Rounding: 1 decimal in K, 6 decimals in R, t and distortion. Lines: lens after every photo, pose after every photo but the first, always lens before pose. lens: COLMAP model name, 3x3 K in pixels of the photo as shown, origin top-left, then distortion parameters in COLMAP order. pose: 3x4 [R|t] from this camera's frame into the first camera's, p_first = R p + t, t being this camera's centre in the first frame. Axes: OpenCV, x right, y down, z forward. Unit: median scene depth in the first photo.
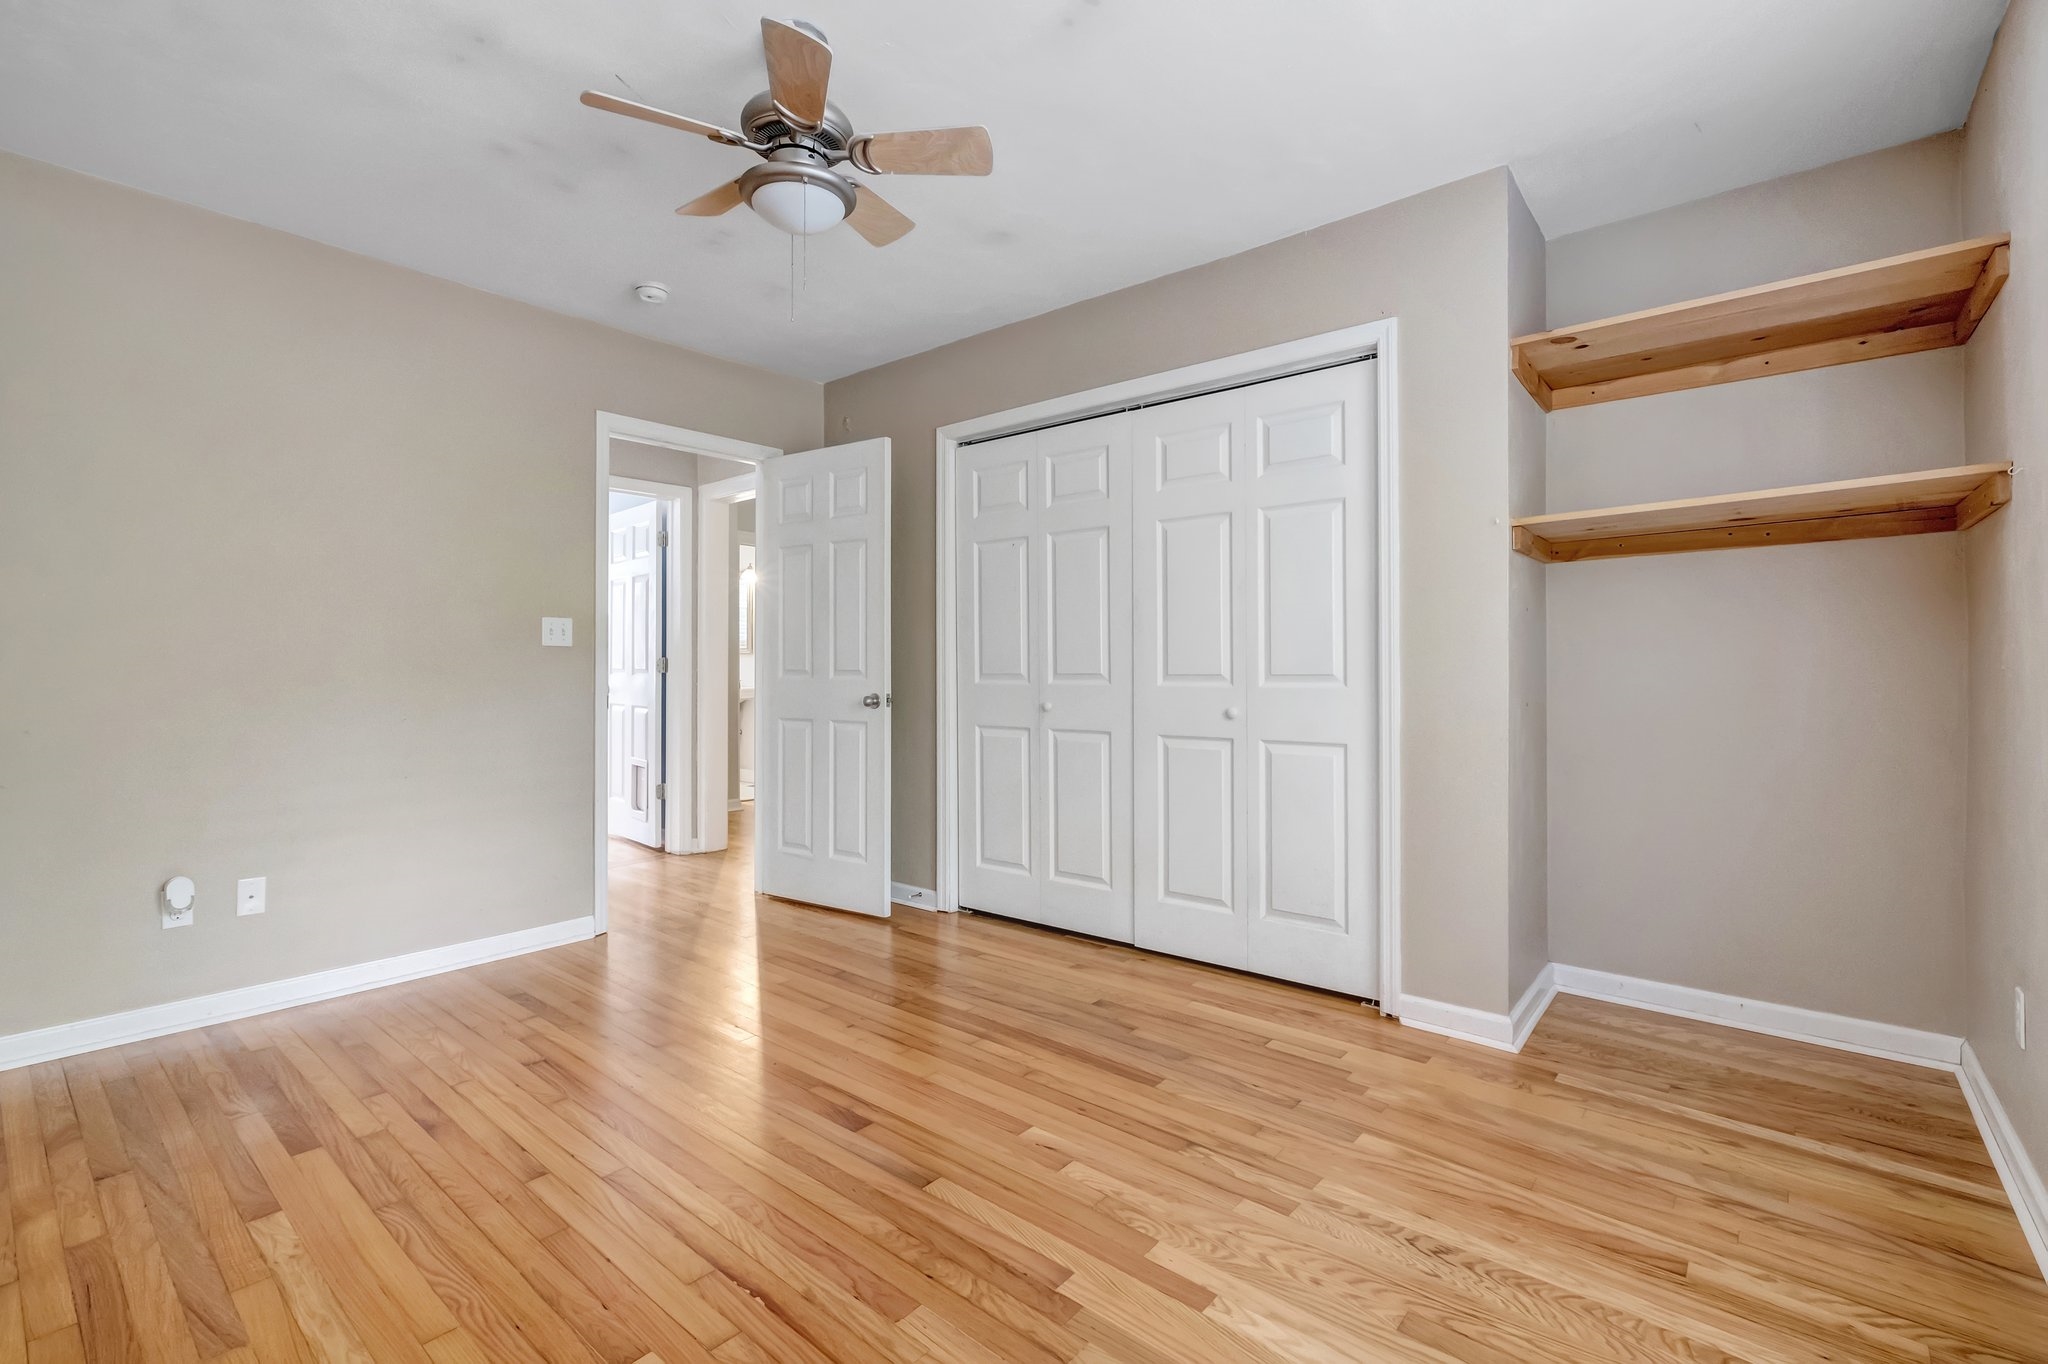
lens RADIAL K [[894.0, 0, 1021.7], [0, 894.0, 683.6], [0, 0, 1]] dist [-0.006835, 0.001356]
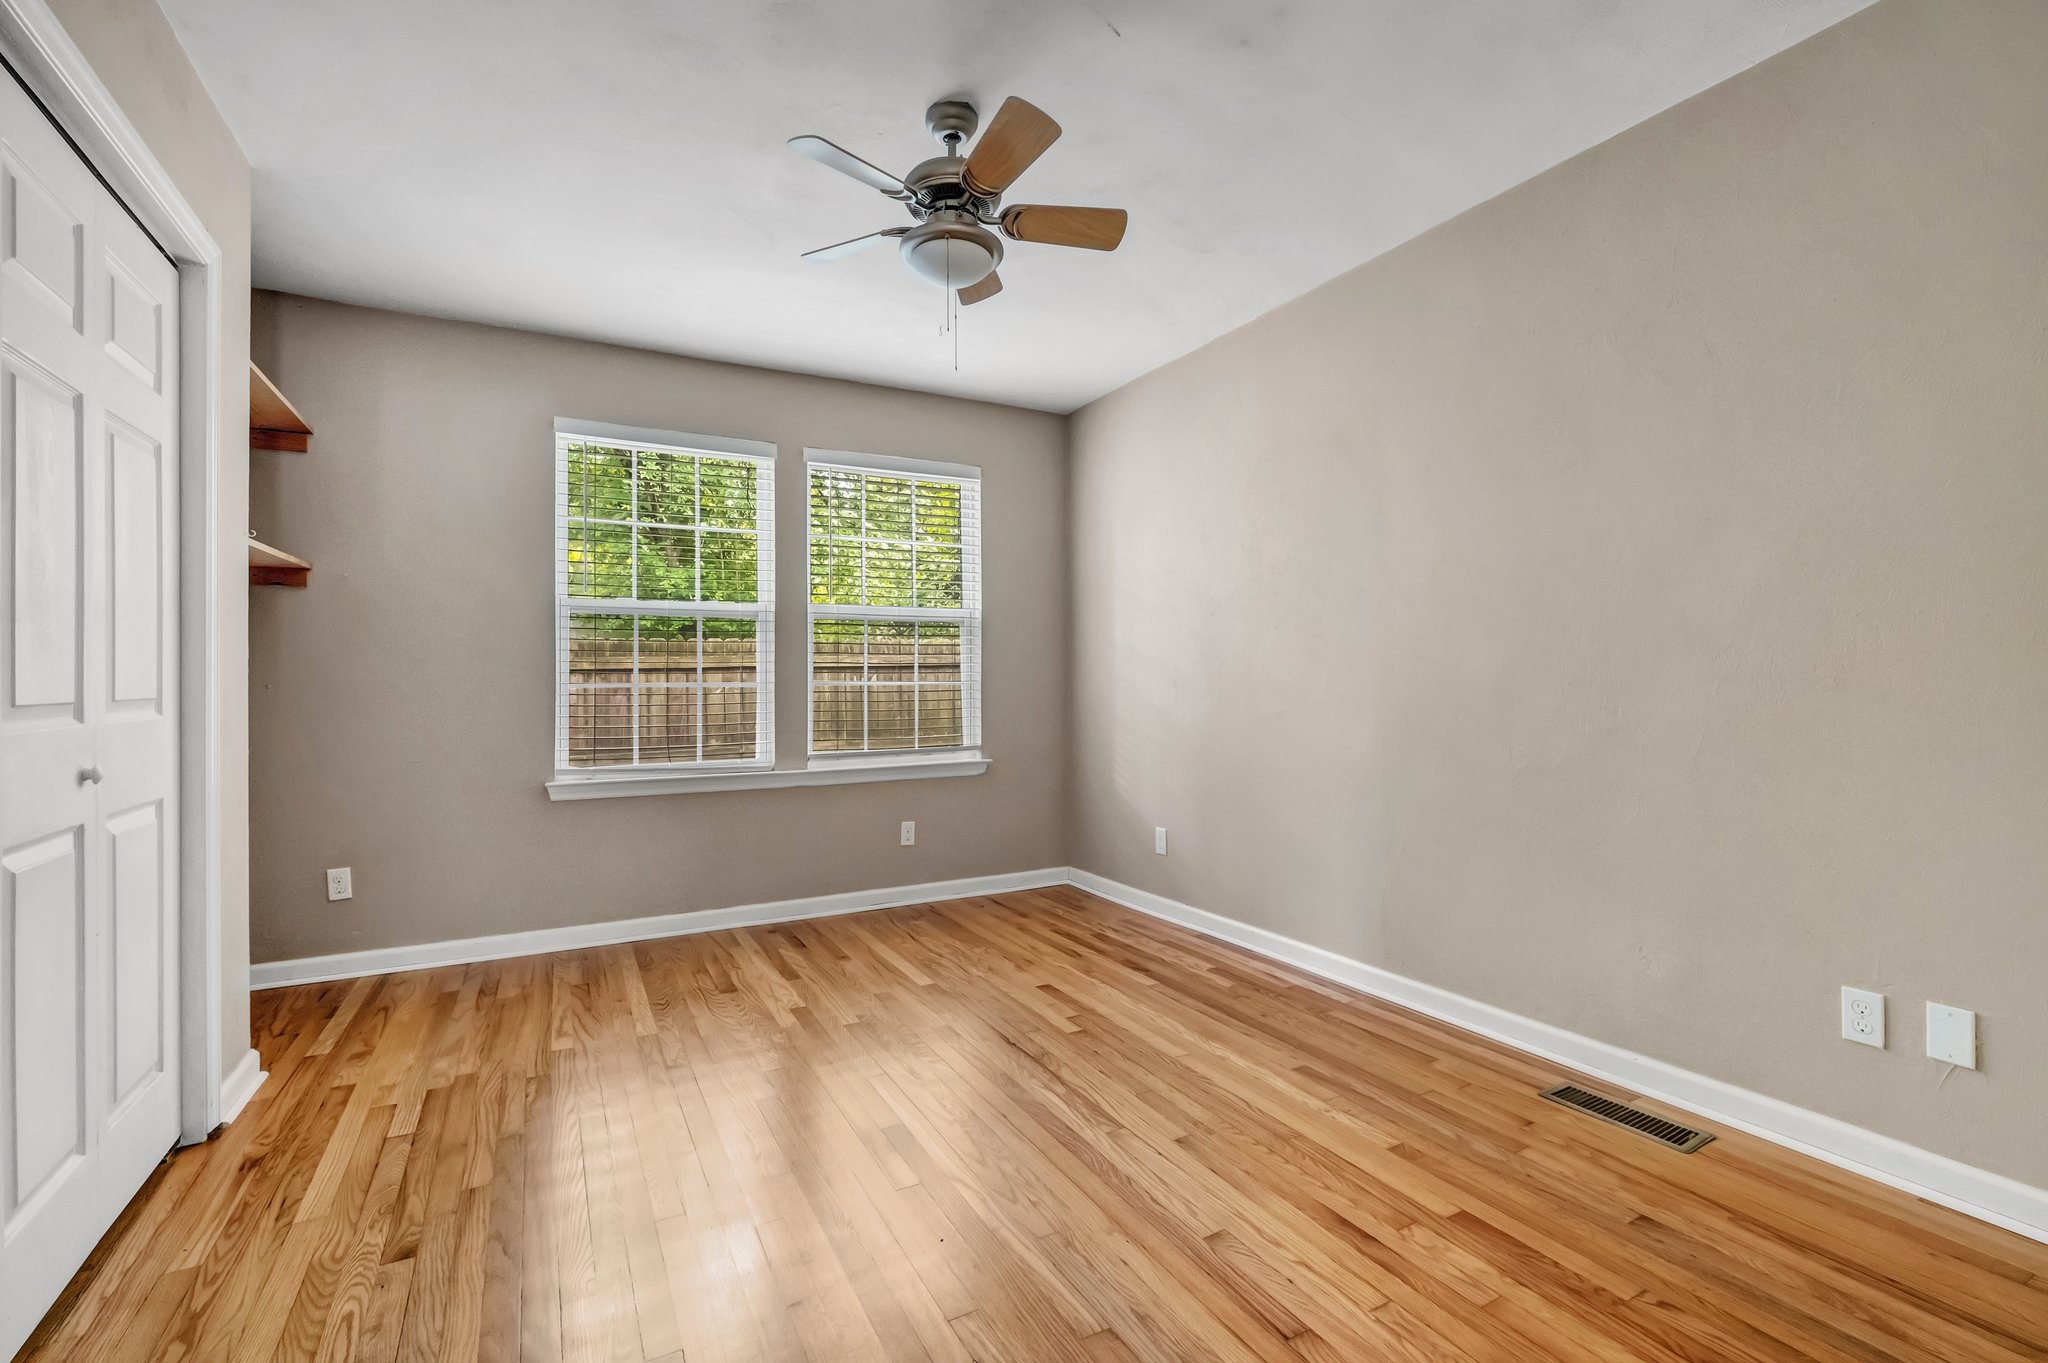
lens RADIAL K [[894.0, 0, 1023.7], [0, 894.0, 670.4], [0, 0, 1]] dist [-0.006835, 0.001356]
pose [[-0.932110, 0.011713, 0.361986, -0.673136], [0.015667, 0.999845, 0.007989, -0.034371], [-0.361837, 0.013118, -0.932149, 1.835131]]
